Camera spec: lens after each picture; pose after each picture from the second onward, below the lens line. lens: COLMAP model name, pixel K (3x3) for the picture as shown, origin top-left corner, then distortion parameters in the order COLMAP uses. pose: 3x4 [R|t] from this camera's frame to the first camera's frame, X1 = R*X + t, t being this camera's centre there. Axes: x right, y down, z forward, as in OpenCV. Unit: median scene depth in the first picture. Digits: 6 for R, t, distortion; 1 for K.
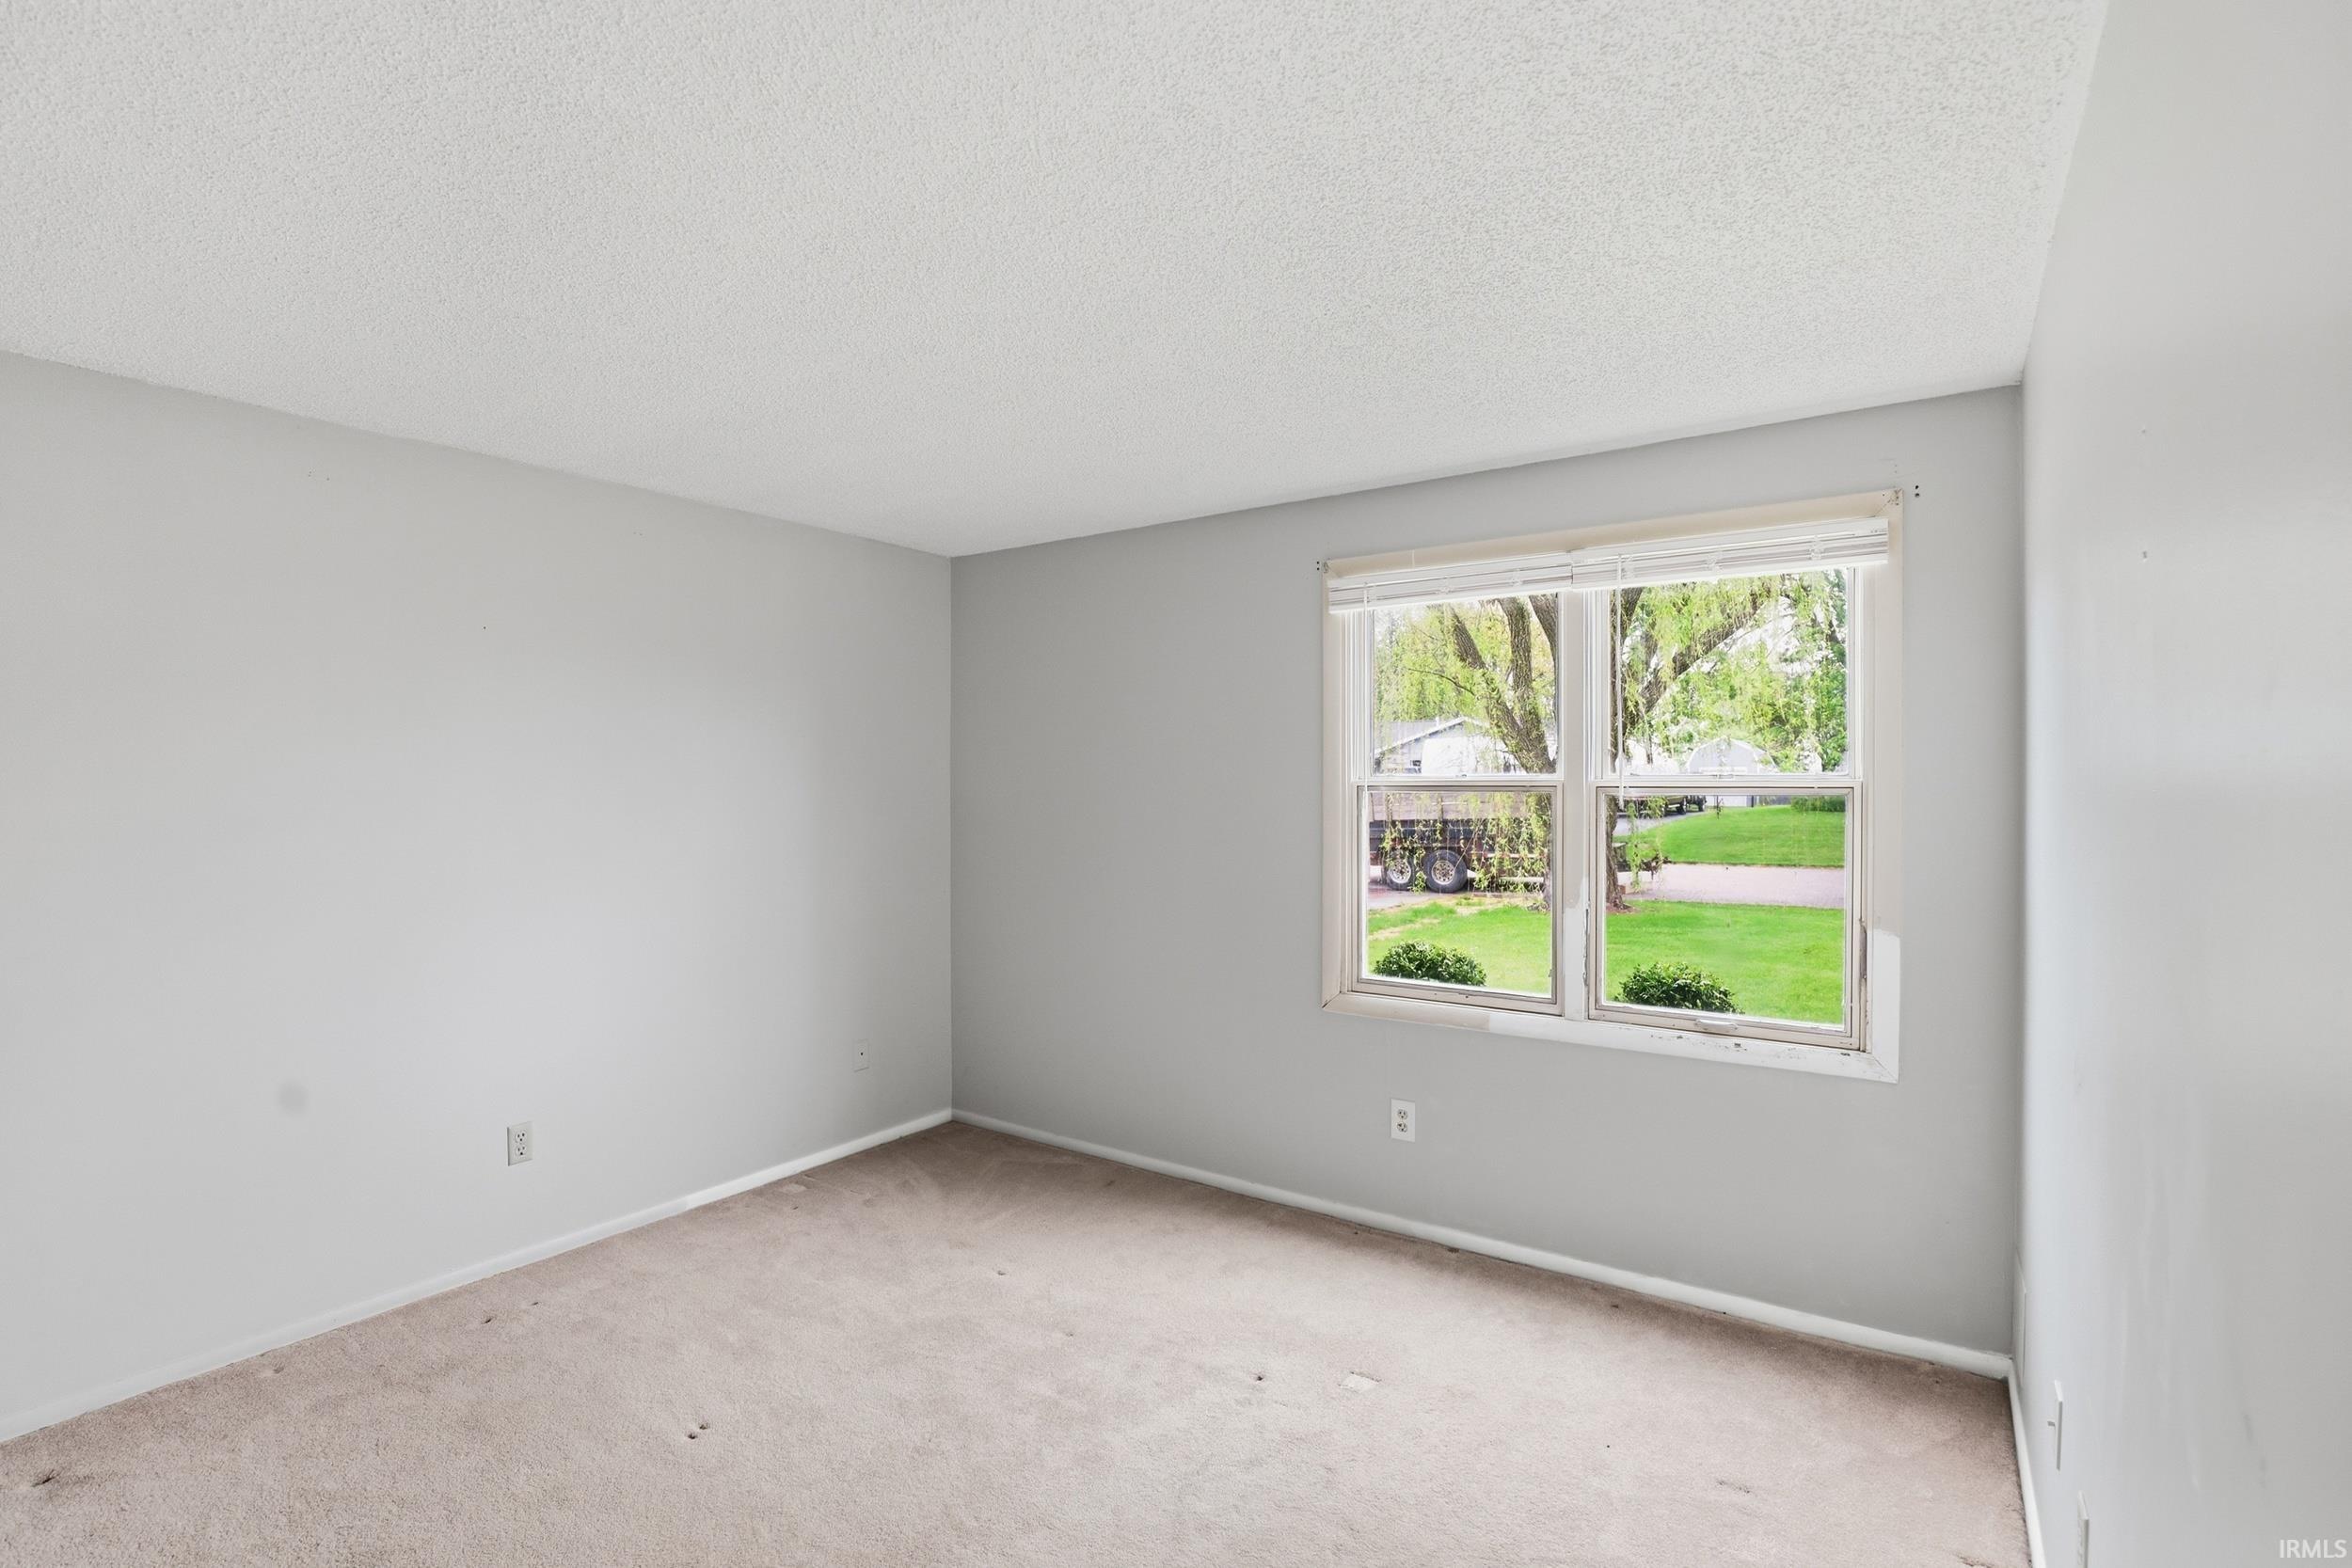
lens RADIAL K [[1088.7, 0, 1191.5], [0, 1088.7, 781.6], [0, 0, 1]] dist [-0.030431, 0.004786]
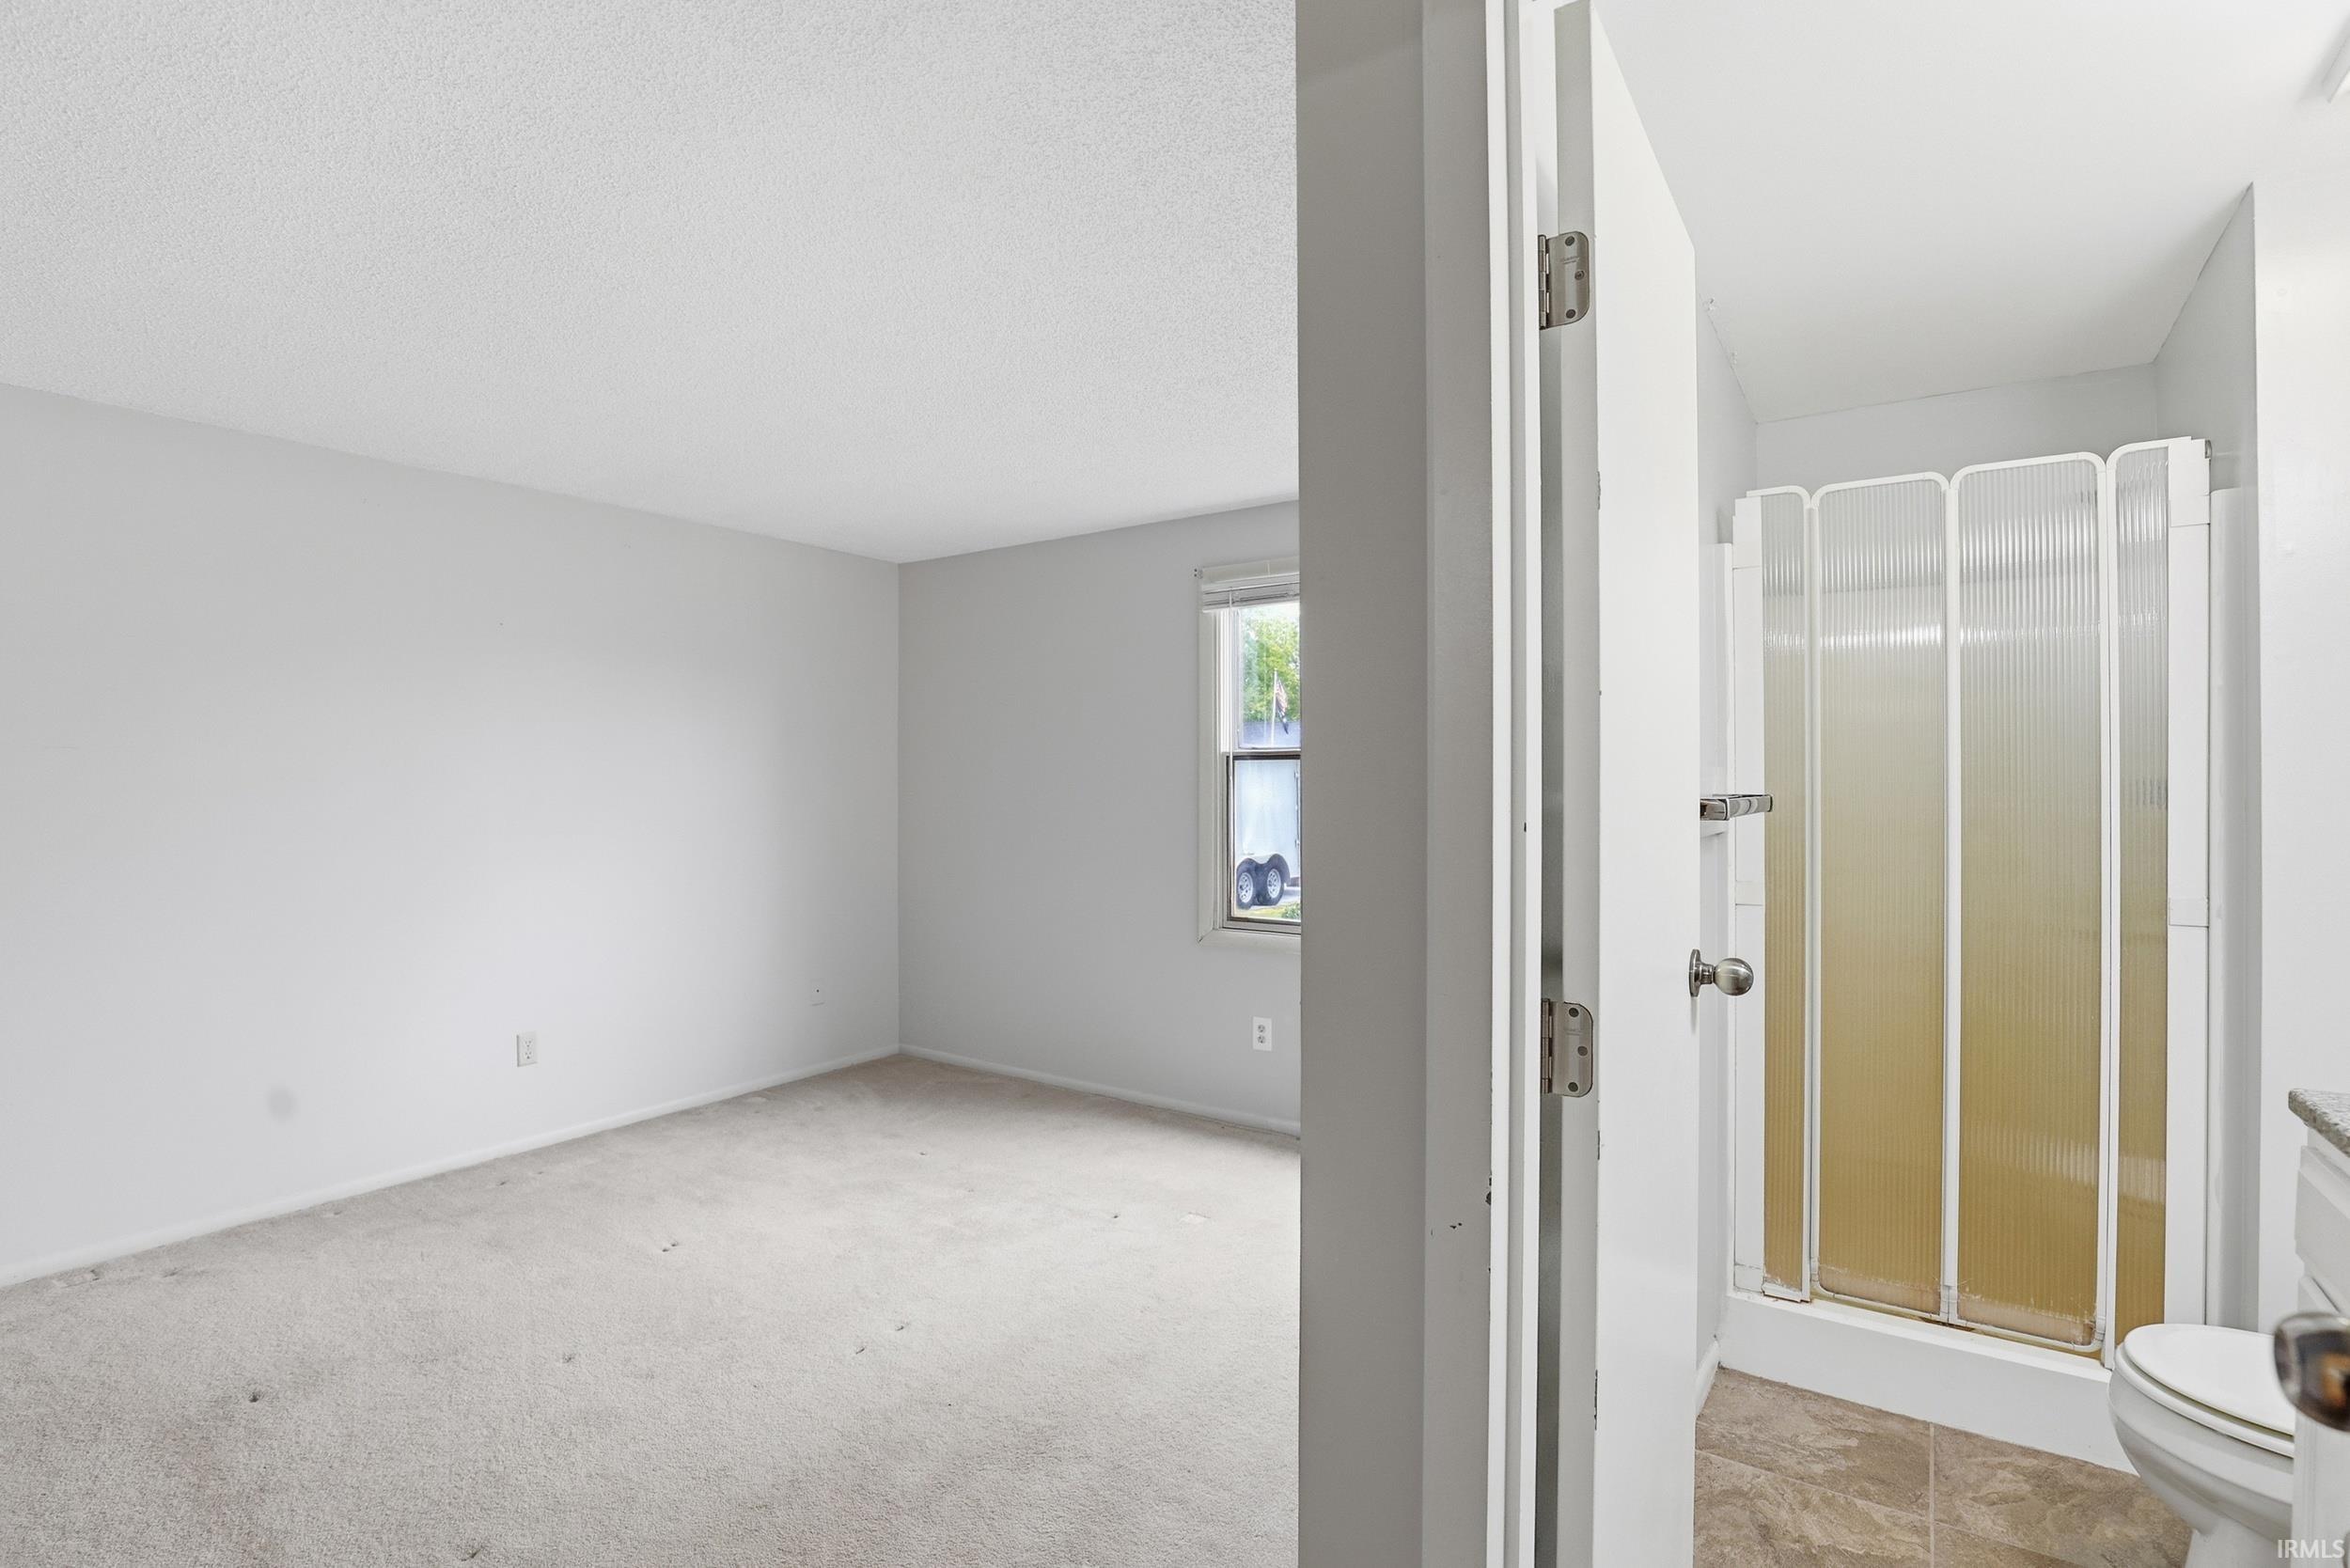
lens RADIAL K [[1087.9, 0, 1181.0], [0, 1087.9, 765.9], [0, 0, 1]] dist [-0.030431, 0.004786]
pose [[0.999994, -0.001007, 0.003219, 0.111624], [0.001042, 0.999939, -0.011013, 0.032147], [-0.003208, 0.011016, 0.999934, -0.224266]]
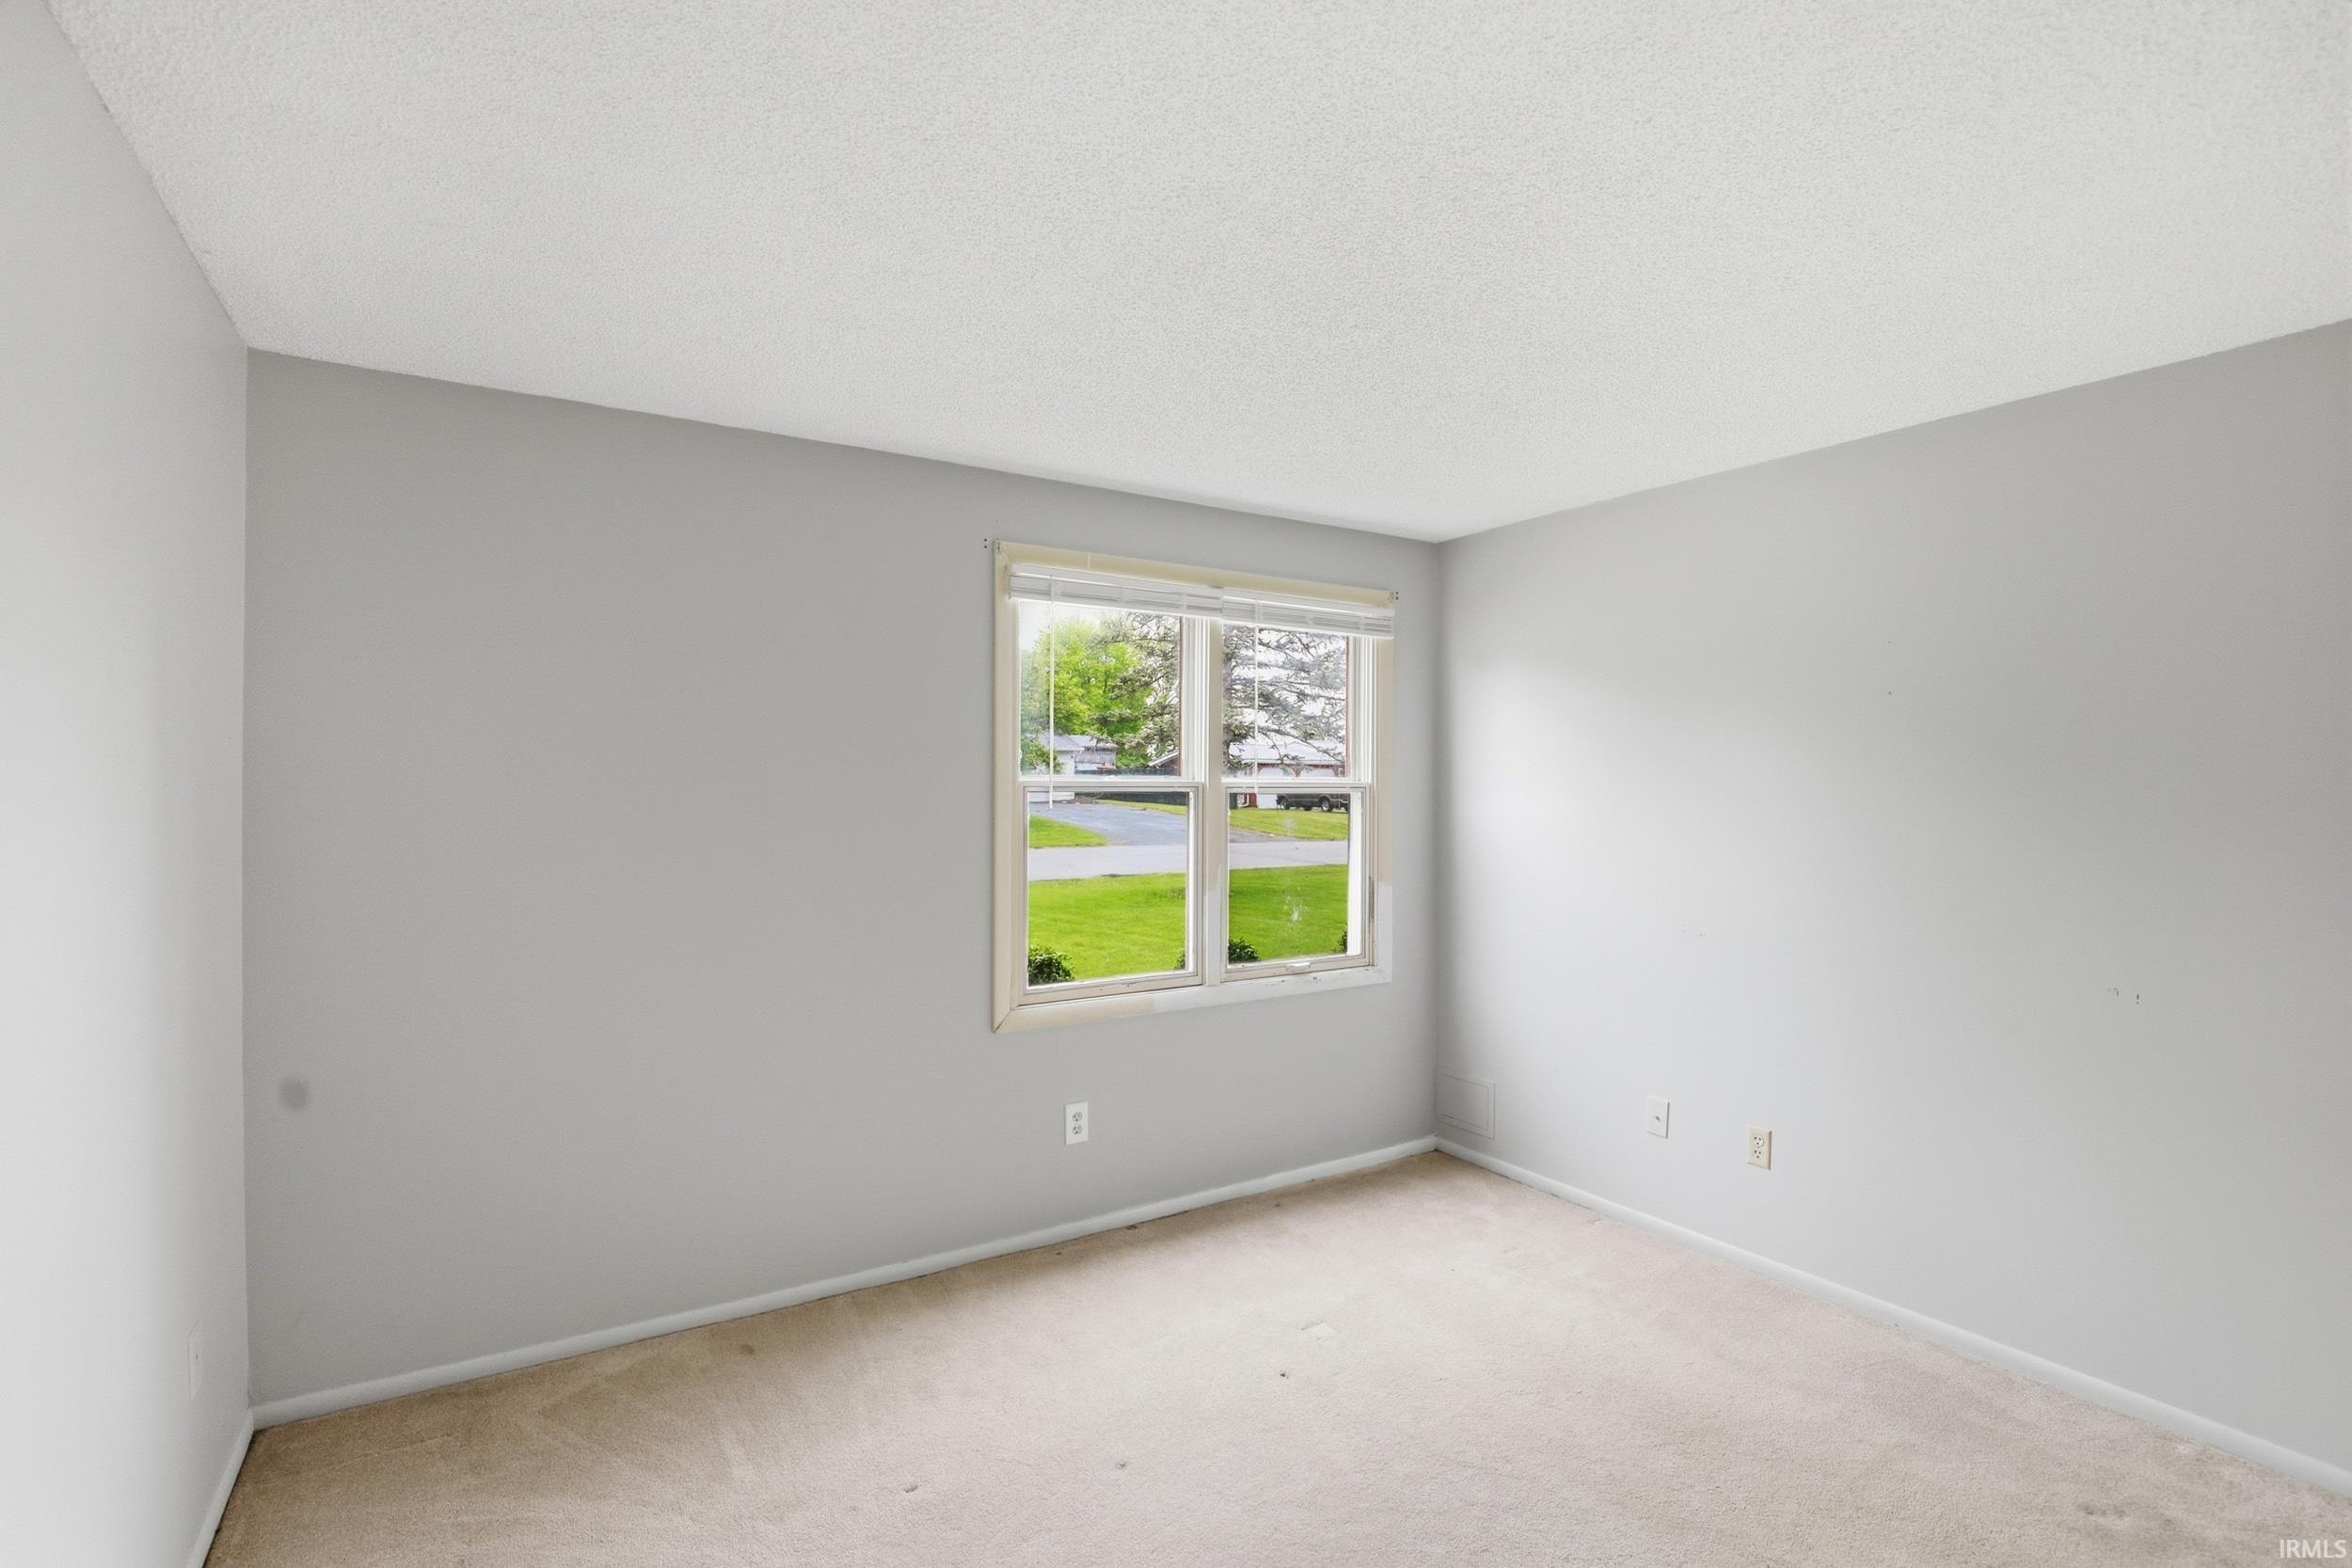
lens RADIAL K [[1088.7, 0, 1169.8], [0, 1088.7, 777.4], [0, 0, 1]] dist [-0.030431, 0.004786]
pose [[0.396190, 0.009112, 0.918123, -0.754752], [-0.001128, 0.999955, -0.009437, 0.005330], [-0.918168, 0.002703, 0.396183, 0.578122]]
